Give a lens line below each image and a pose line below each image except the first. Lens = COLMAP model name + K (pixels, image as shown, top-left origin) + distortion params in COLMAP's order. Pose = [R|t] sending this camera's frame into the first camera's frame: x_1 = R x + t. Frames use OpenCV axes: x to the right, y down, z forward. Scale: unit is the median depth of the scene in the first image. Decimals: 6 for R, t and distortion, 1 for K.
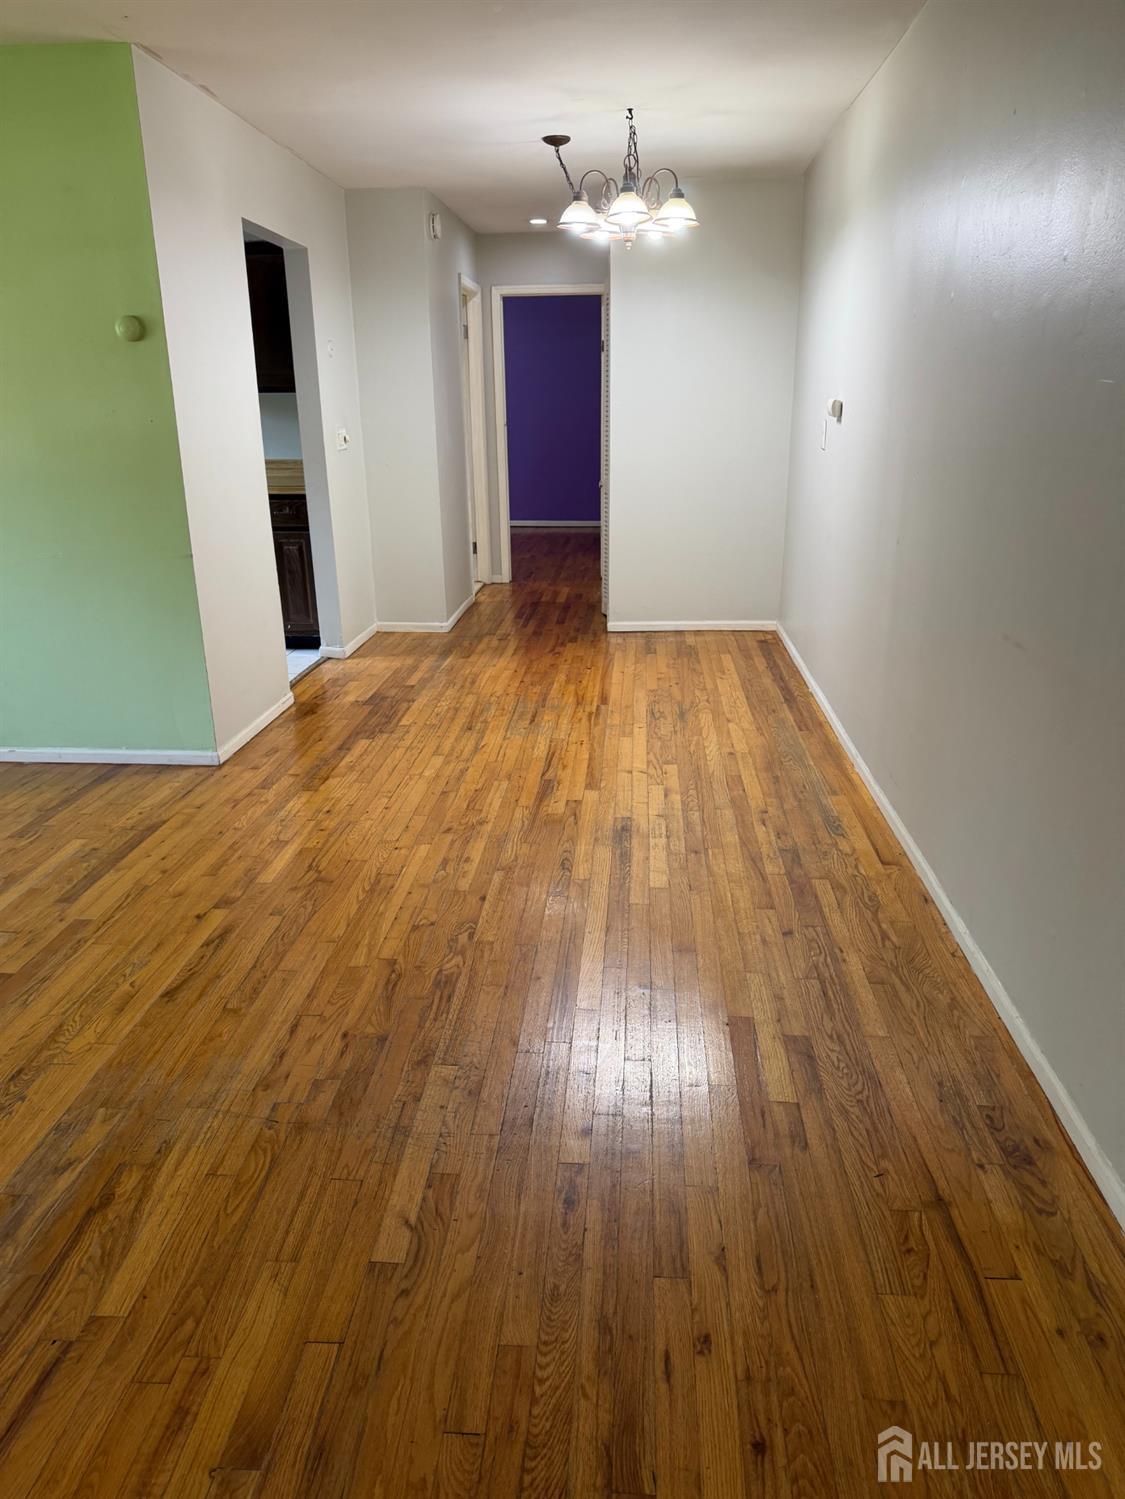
lens RADIAL K [[1051.3, 0, 574.8], [0, 1051.3, 747.3], [0, 0, 1]] dist [0.100283, -0.149183]
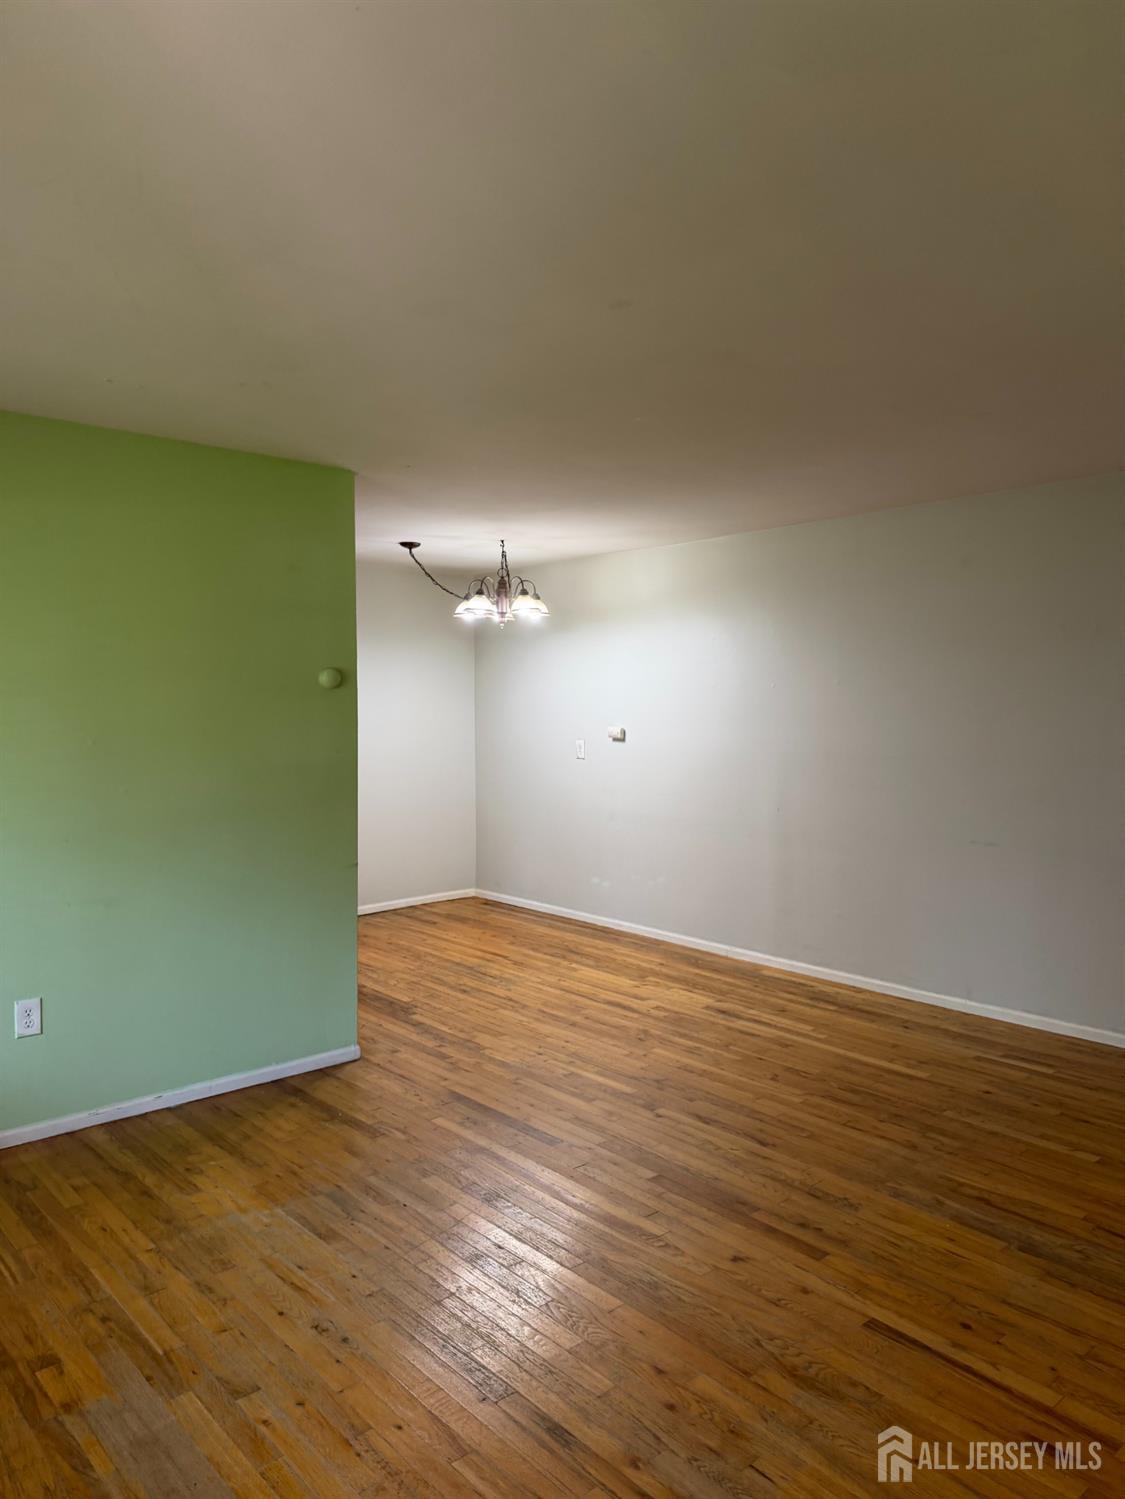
lens RADIAL K [[1051.3, 0, 574.8], [0, 1051.3, 747.3], [0, 0, 1]] dist [0.100283, -0.149183]
pose [[0.699470, -0.023433, 0.714278, -0.917711], [0.215835, 0.959719, -0.179875, -0.042915], [-0.681291, 0.279983, 0.676352, 0.042929]]
